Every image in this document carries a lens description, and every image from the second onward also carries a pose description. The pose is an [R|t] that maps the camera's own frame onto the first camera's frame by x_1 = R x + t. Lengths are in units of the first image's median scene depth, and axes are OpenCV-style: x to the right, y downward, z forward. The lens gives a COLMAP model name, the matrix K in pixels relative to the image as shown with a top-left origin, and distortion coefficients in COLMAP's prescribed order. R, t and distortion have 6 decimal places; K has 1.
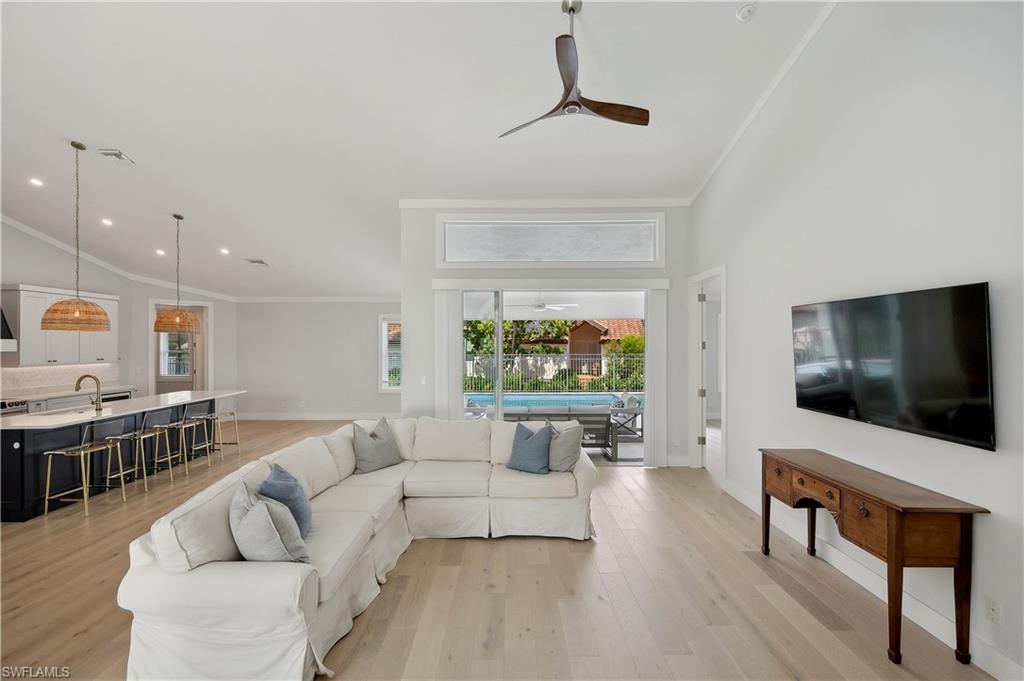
lens RADIAL K [[443.3, 0, 503.4], [0, 443.3, 340.7], [0, 0, 1]] dist [-0.012600, 0.000488]
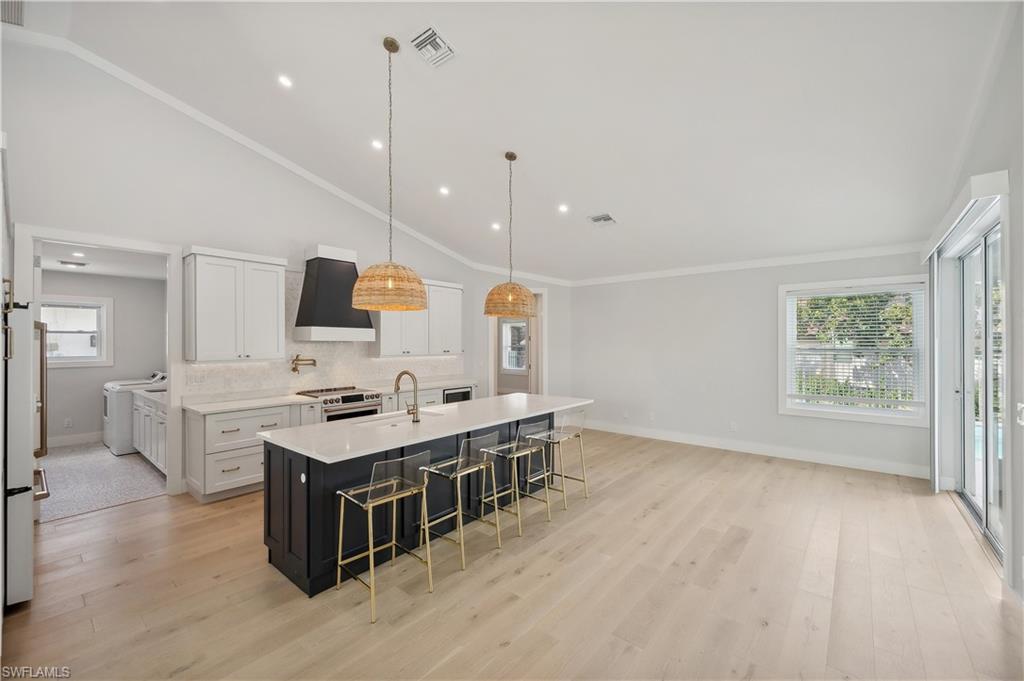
lens RADIAL K [[410.3, 0, 505.4], [0, 410.3, 340.3], [0, 0, 1]] dist [0.001926, 0.001356]
pose [[0.783109, -0.001257, -0.621883, -0.332117], [0.002278, 0.999997, 0.000848, 0.022659], [0.621880, -0.002081, 0.783110, 0.473627]]
